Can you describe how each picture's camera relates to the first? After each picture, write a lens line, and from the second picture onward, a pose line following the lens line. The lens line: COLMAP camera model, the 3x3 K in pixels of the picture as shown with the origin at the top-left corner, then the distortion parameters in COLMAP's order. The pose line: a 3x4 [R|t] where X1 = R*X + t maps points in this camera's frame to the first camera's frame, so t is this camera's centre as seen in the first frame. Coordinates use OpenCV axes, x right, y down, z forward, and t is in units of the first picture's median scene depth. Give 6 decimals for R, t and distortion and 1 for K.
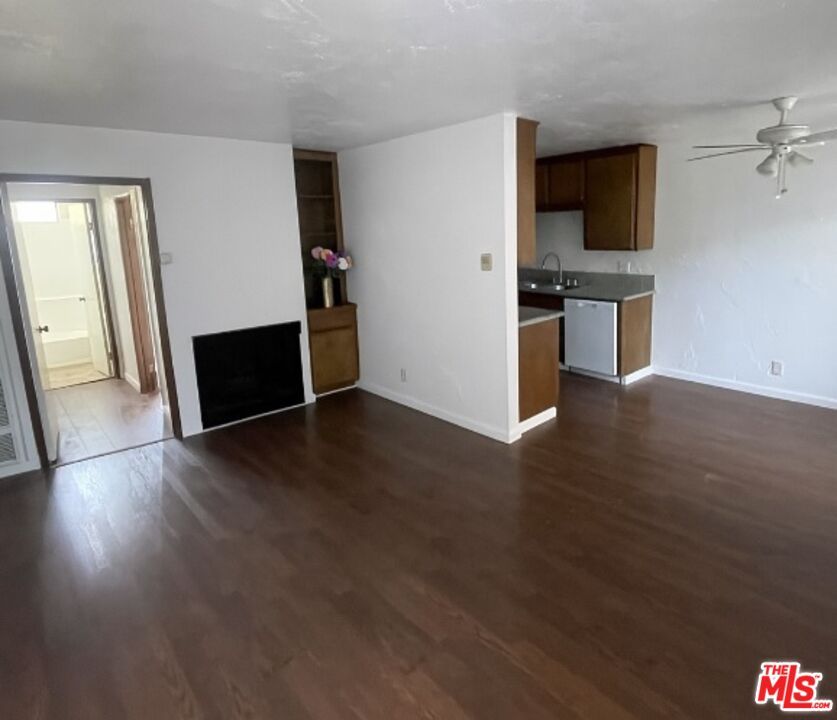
lens RADIAL K [[630.2, 0, 418.5], [0, 630.2, 360.0], [0, 0, 1]] dist [0.000742, 0.000132]
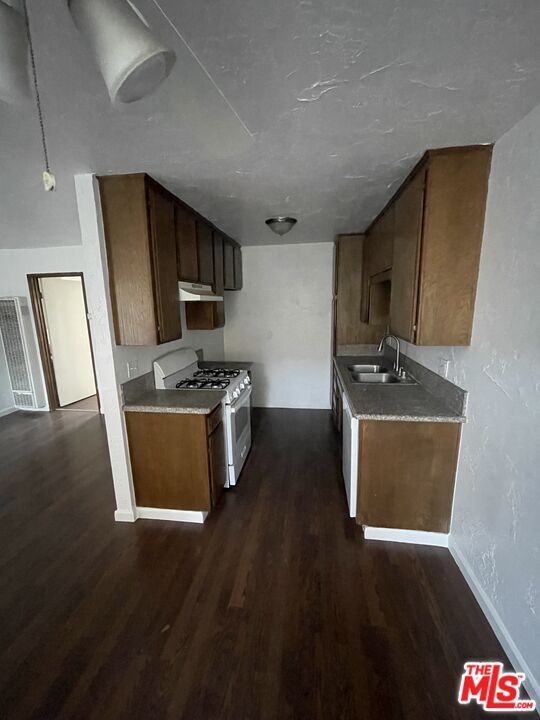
lens RADIAL K [[297.8, 0, 270.0], [0, 297.8, 360.0], [0, 0, 1]] dist [0.002762, 0.000427]
pose [[0.588009, 0.175779, -0.789523, 0.557199], [-0.171535, 0.980998, 0.090655, -0.182238], [0.790456, 0.082125, 0.606988, 0.810042]]
